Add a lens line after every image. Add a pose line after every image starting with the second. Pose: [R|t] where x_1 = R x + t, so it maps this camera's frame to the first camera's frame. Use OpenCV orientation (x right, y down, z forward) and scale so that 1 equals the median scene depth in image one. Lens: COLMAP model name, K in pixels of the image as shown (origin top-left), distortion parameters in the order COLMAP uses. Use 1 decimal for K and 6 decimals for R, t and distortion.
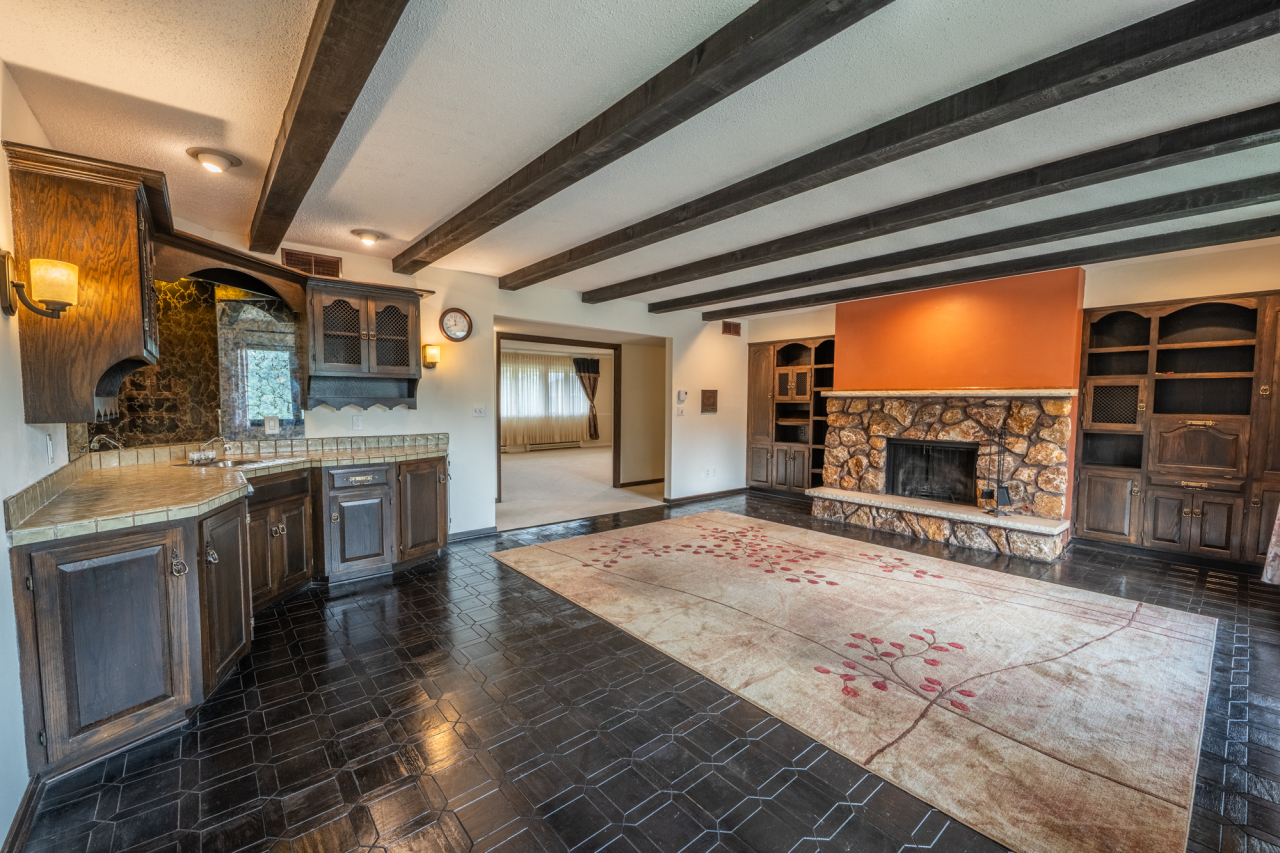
lens RADIAL K [[515.3, 0, 639.6], [0, 515.3, 429.2], [0, 0, 1]] dist [0.009056, -0.007644]
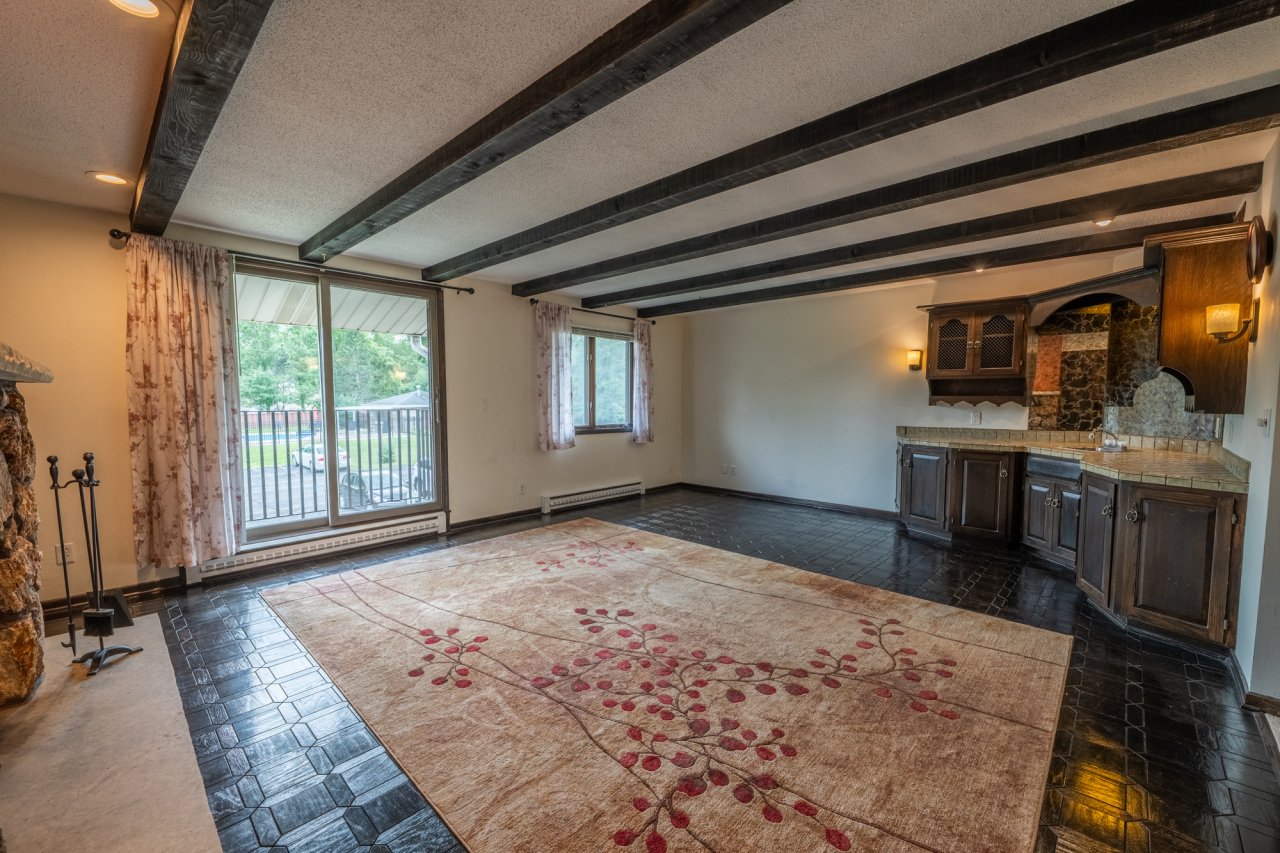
lens RADIAL K [[515.3, 0, 641.9], [0, 515.3, 435.1], [0, 0, 1]] dist [0.009056, -0.007644]
pose [[-0.992953, 0.002997, -0.118469, 0.314959], [-0.012266, 0.991712, 0.127896, -0.082988], [0.117870, 0.128448, -0.984687, 1.526622]]
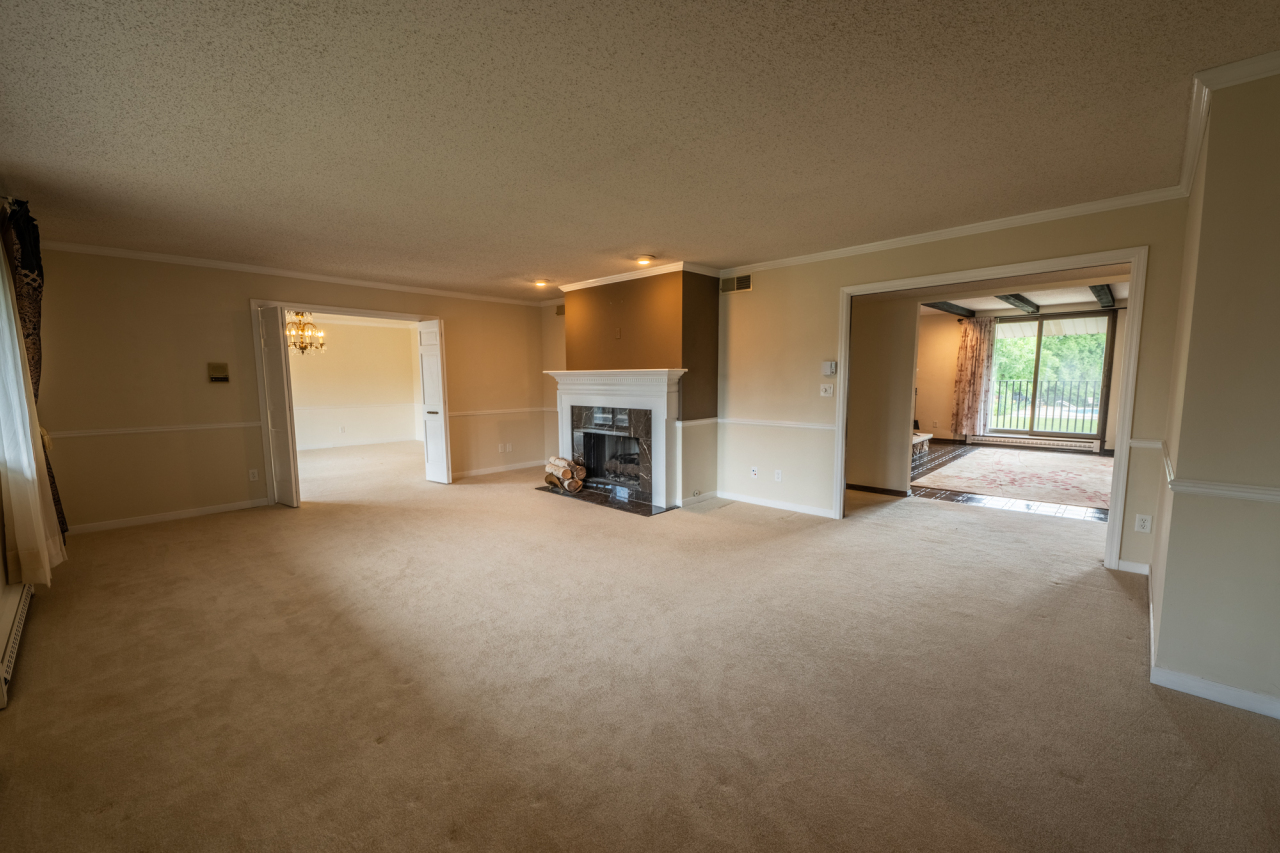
lens RADIAL K [[515.3, 0, 642.1], [0, 515.3, 432.8], [0, 0, 1]] dist [0.009056, -0.007644]
pose [[-0.108917, -0.115883, 0.987273, -1.601907], [0.068237, 0.989967, 0.123727, -0.176822], [-0.991706, 0.080845, -0.099917, 2.537848]]
